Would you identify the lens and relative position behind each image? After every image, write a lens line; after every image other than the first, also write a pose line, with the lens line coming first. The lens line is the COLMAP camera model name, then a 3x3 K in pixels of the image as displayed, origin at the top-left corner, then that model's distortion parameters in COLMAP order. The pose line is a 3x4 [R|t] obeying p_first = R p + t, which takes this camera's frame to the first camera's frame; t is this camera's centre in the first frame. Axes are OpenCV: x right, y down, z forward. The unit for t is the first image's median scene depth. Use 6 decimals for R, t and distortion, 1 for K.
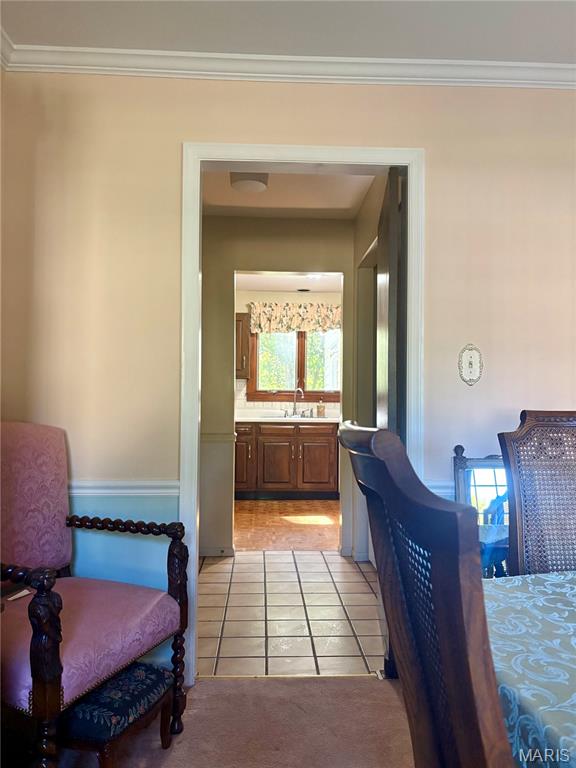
lens RADIAL K [[590.7, 0, 284.0], [0, 590.7, 379.3], [0, 0, 1]] dist [0.058582, -0.019282]
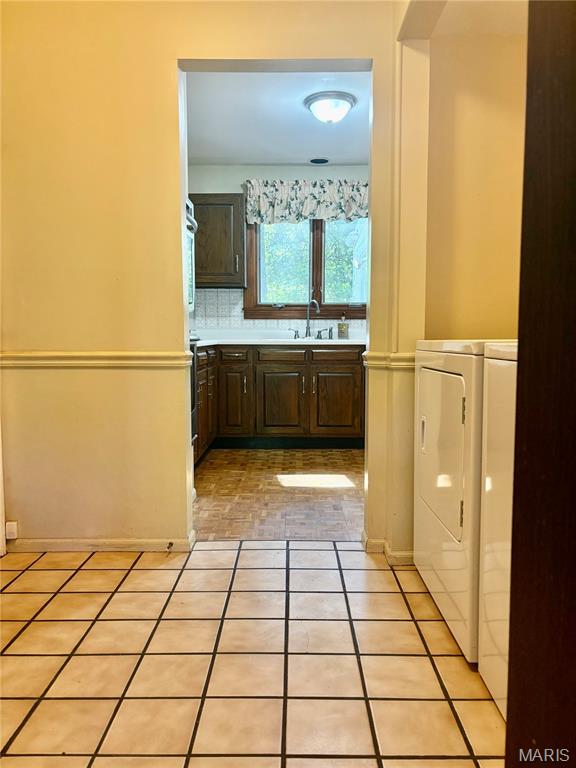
lens RADIAL K [[590.7, 0, 287.4], [0, 590.7, 389.6], [0, 0, 1]] dist [0.058582, -0.019282]
pose [[0.998910, -0.003300, -0.046565, 0.026919], [0.009086, 0.992168, 0.124583, 0.033990], [0.045789, -0.124870, 0.991116, 0.251268]]
